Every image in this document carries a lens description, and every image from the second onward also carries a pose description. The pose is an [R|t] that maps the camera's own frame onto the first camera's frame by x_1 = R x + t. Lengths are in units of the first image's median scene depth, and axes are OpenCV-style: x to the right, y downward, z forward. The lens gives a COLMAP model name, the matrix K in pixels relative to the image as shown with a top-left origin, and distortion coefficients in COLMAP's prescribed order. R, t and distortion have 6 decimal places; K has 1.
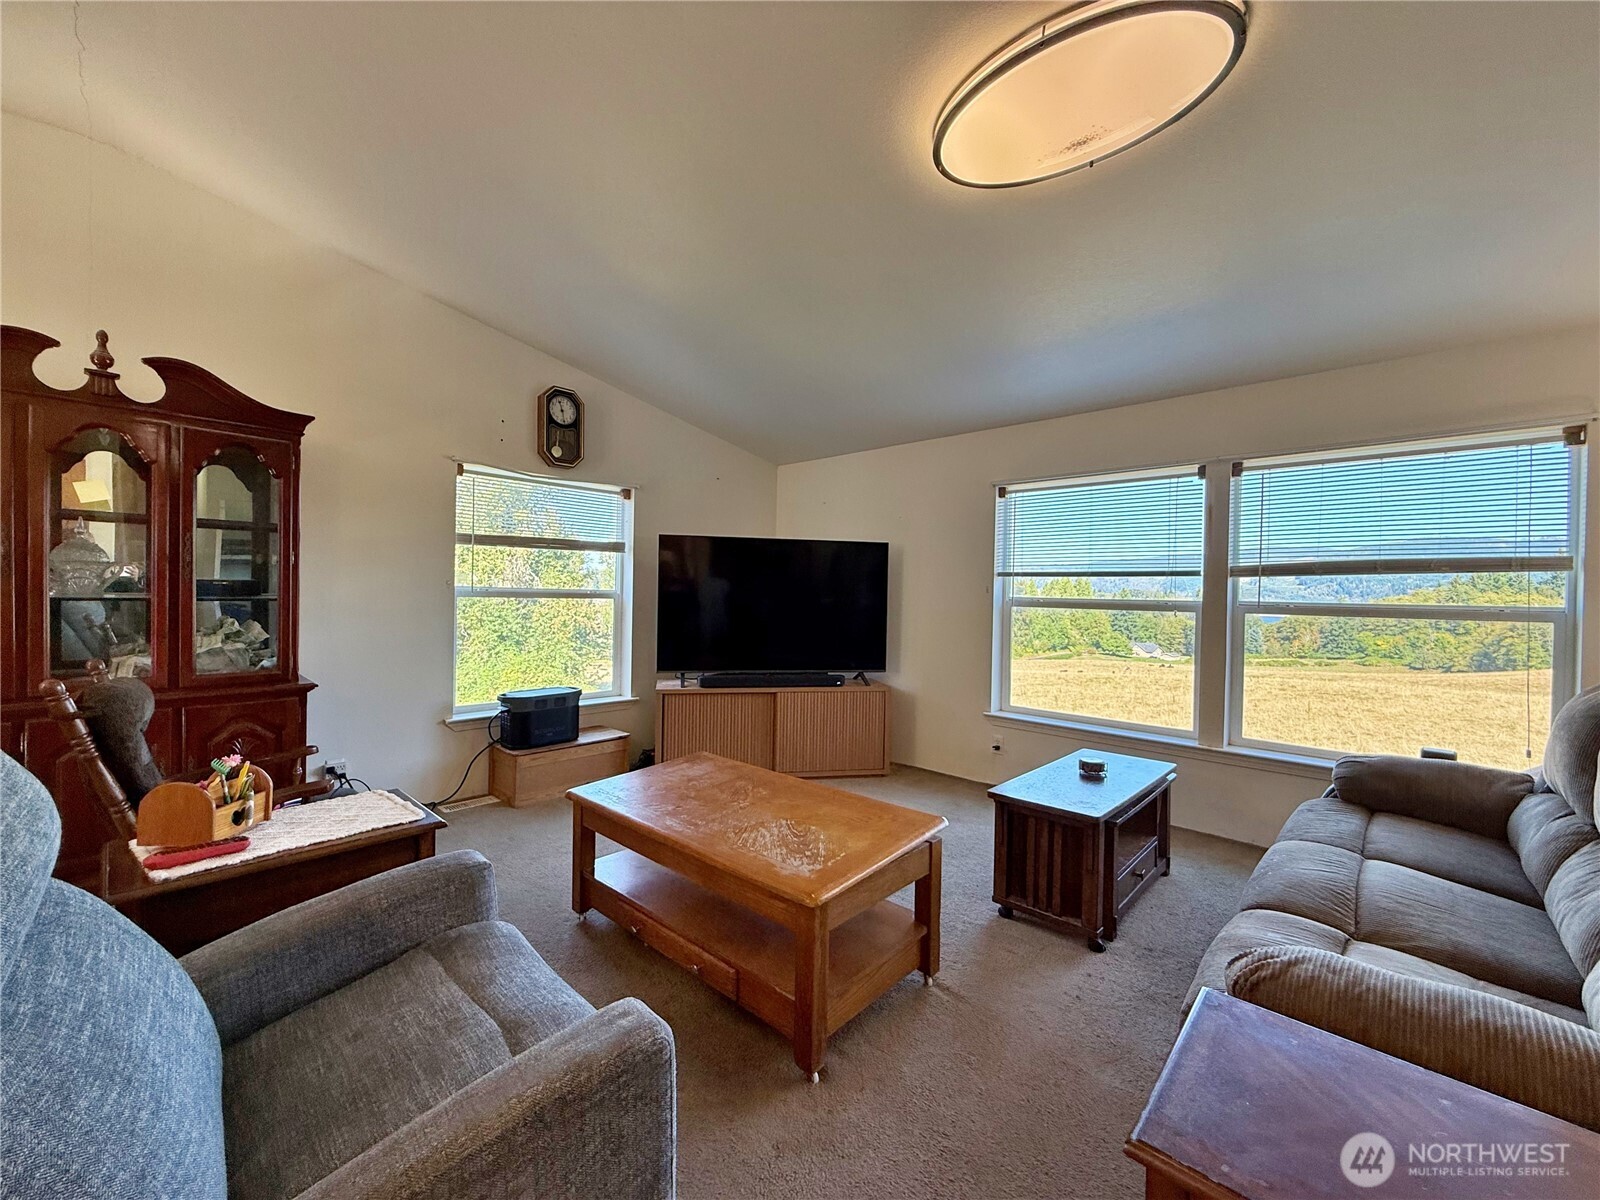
lens RADIAL K [[639.1, 0, 802.1], [0, 639.1, 597.1], [0, 0, 1]] dist [0.000817, -0.000466]
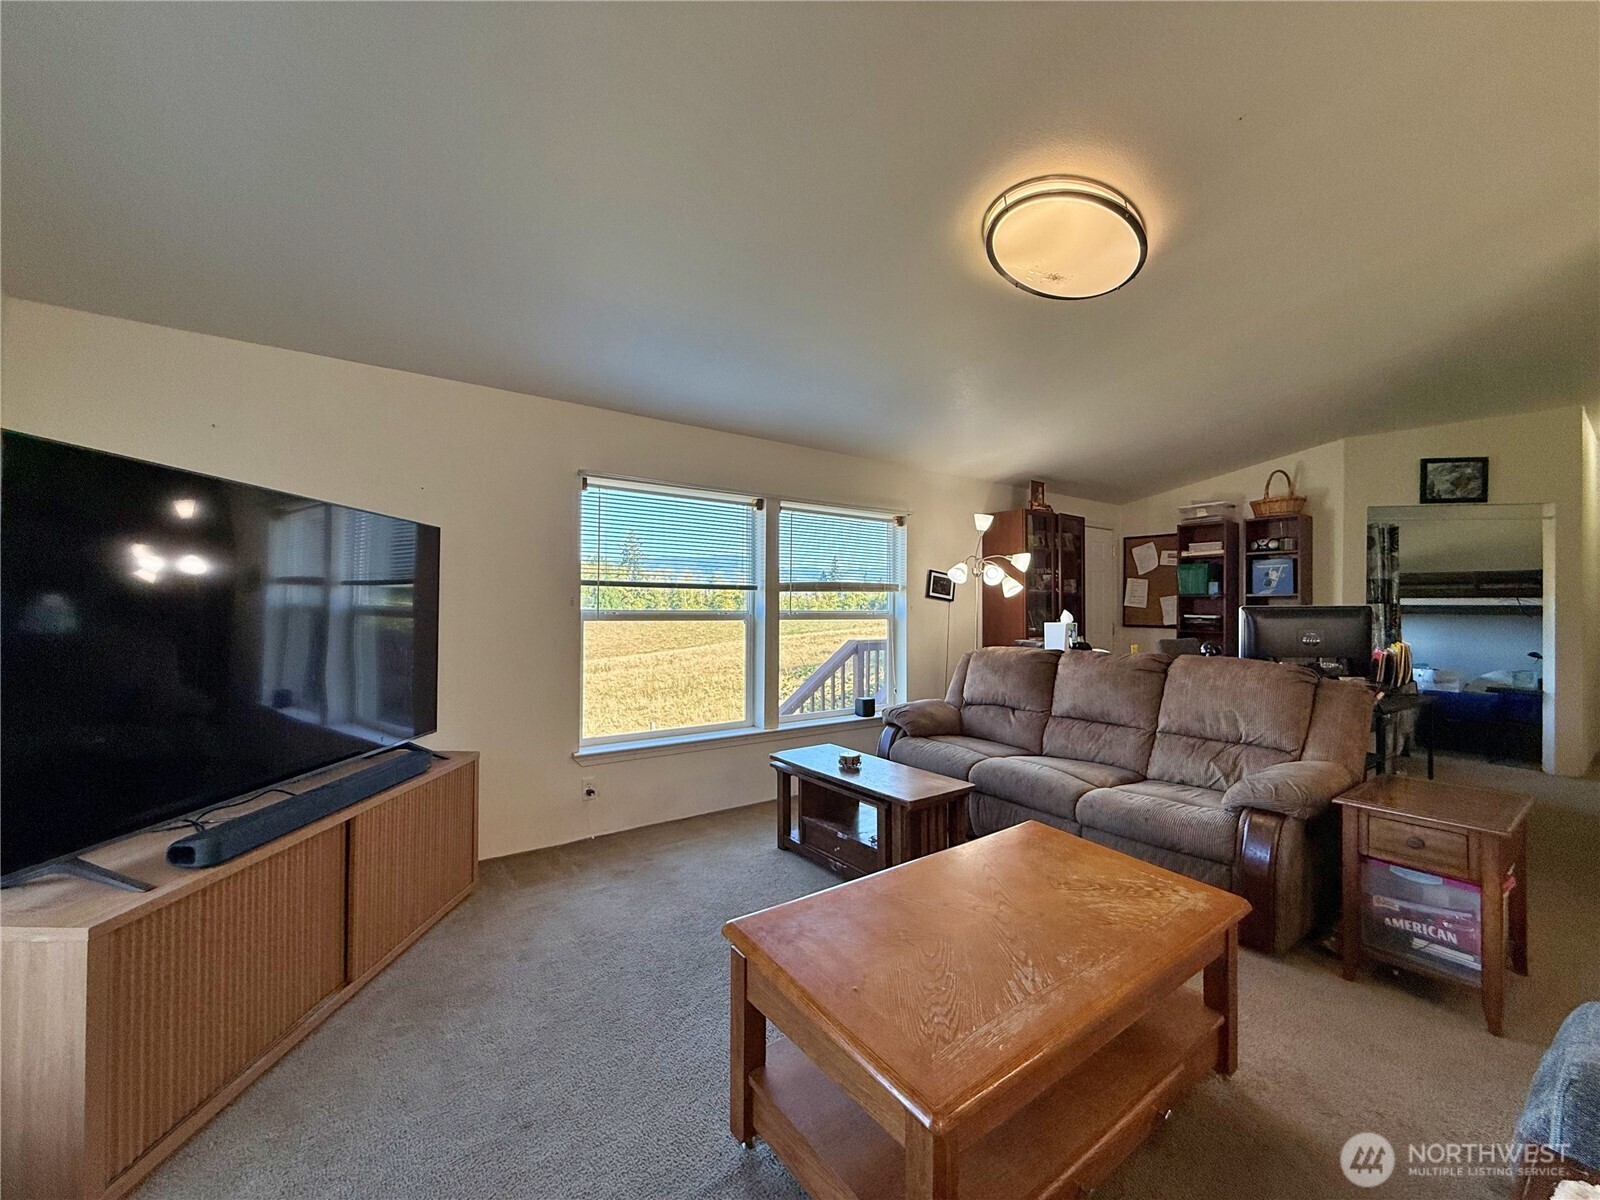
lens RADIAL K [[639.1, 0, 789.7], [0, 639.1, 601.1], [0, 0, 1]] dist [0.000817, -0.000466]
pose [[0.208513, -0.006234, 0.978000, -0.544336], [0.003820, 0.999977, 0.005560, -0.018760], [-0.978012, 0.002577, 0.208532, 0.698131]]
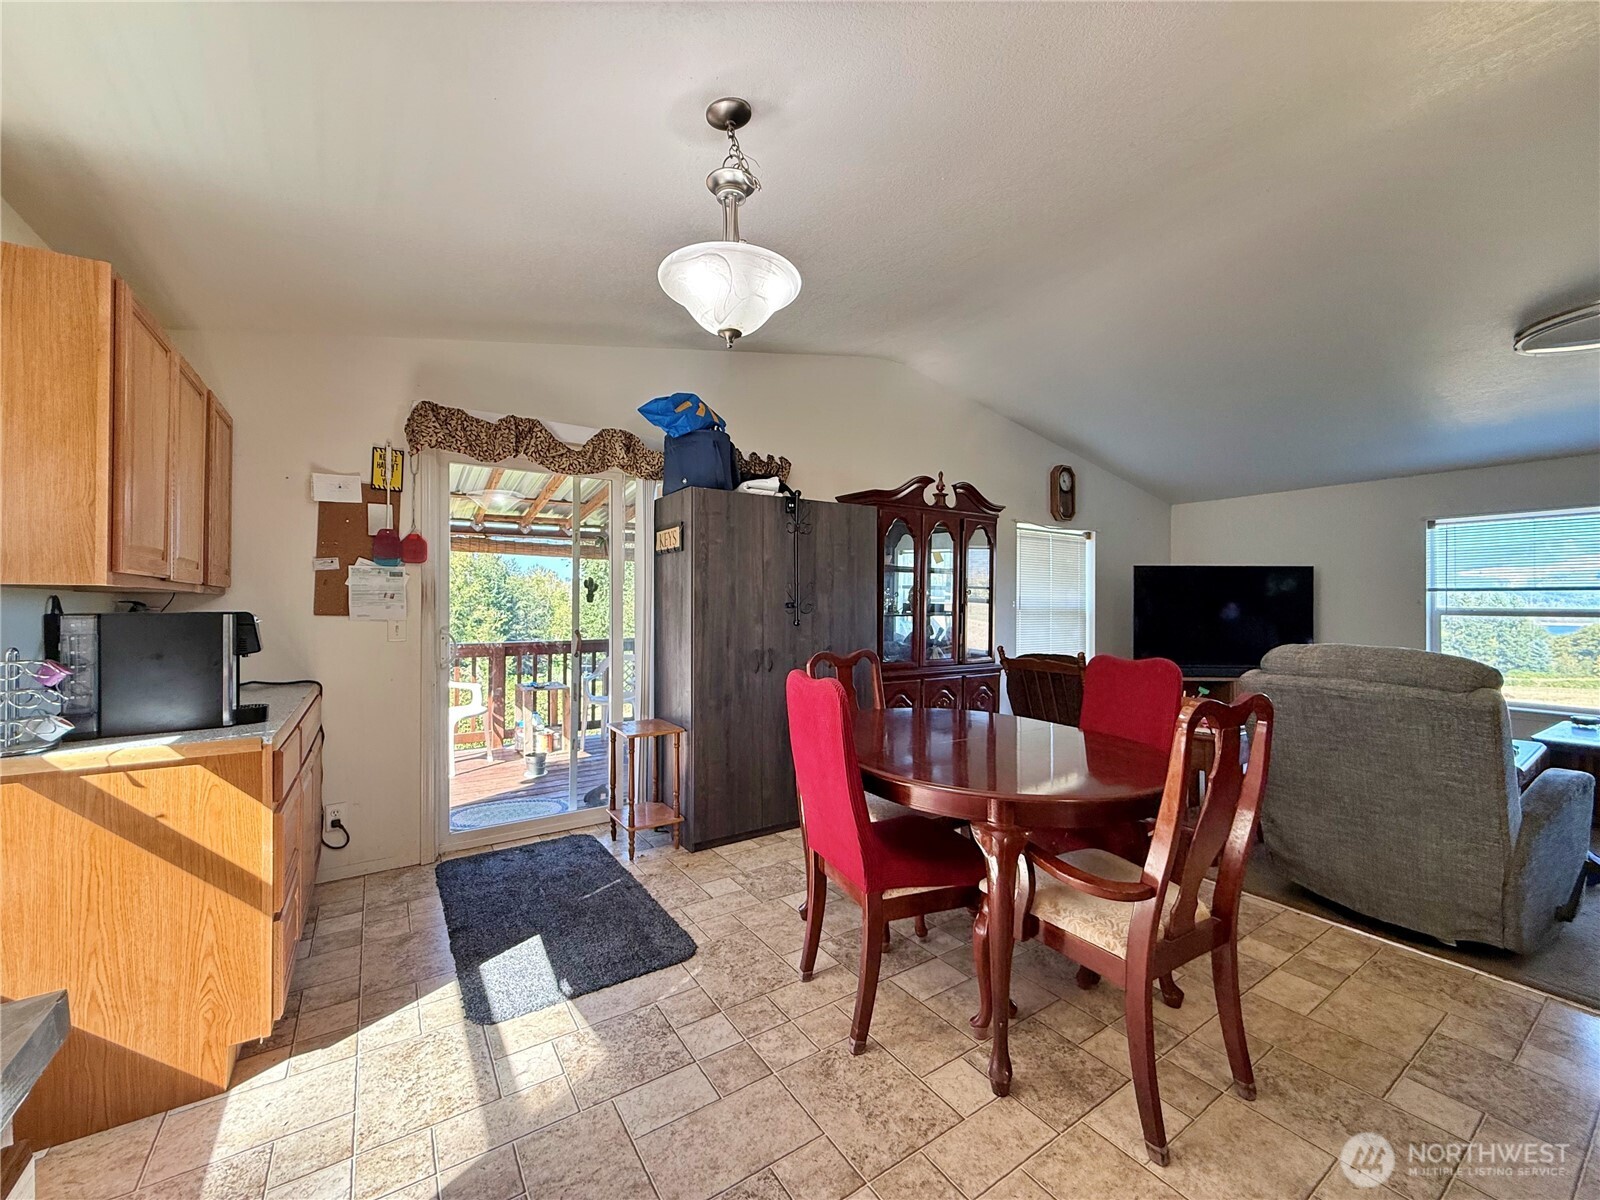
lens RADIAL K [[639.1, 0, 807.4], [0, 639.1, 604.9], [0, 0, 1]] dist [0.000817, -0.000466]
pose [[0.972271, -0.013117, -0.233490, -0.723464], [0.011521, 0.999900, -0.008198, -0.011893], [0.233574, 0.005281, 0.972325, -0.626310]]
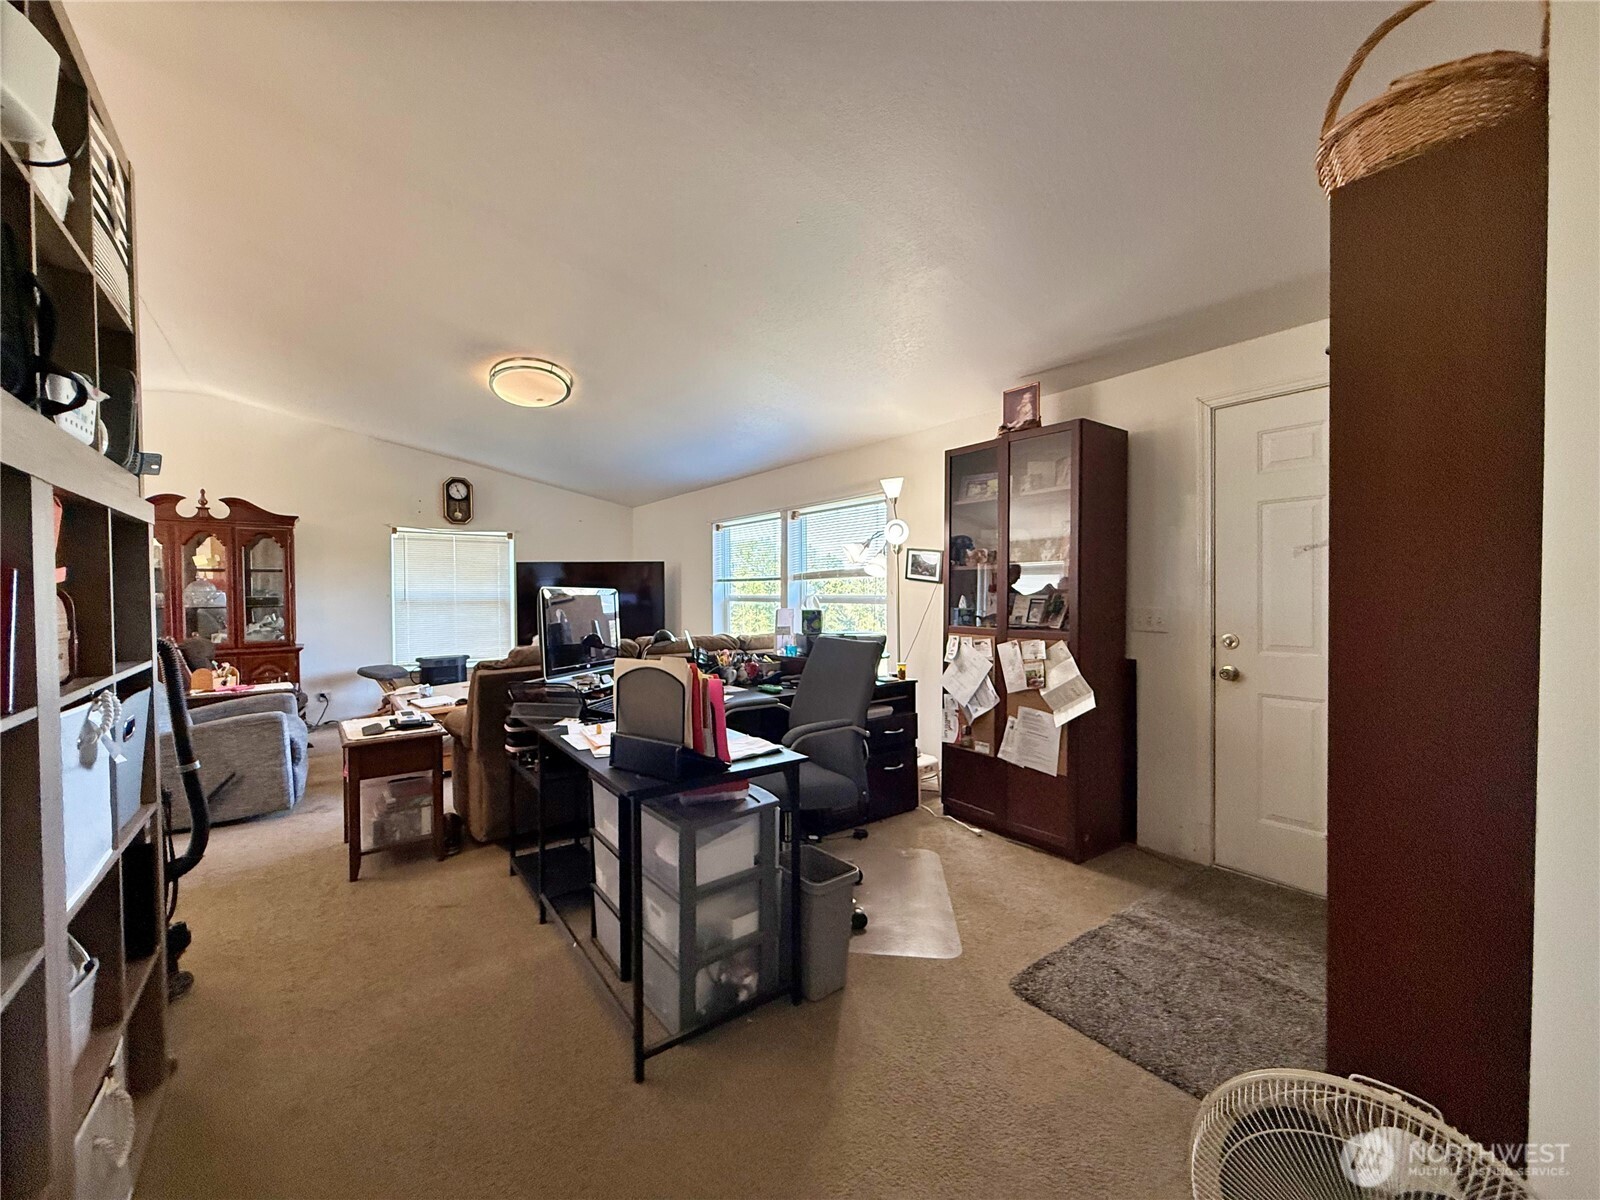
lens RADIAL K [[639.1, 0, 798.6], [0, 639.1, 603.5], [0, 0, 1]] dist [0.000817, -0.000466]
pose [[0.983931, -0.021117, -0.177297, 0.954591], [0.023467, 0.999662, 0.011167, 0.008282], [0.177001, -0.015148, 0.984094, -0.597239]]
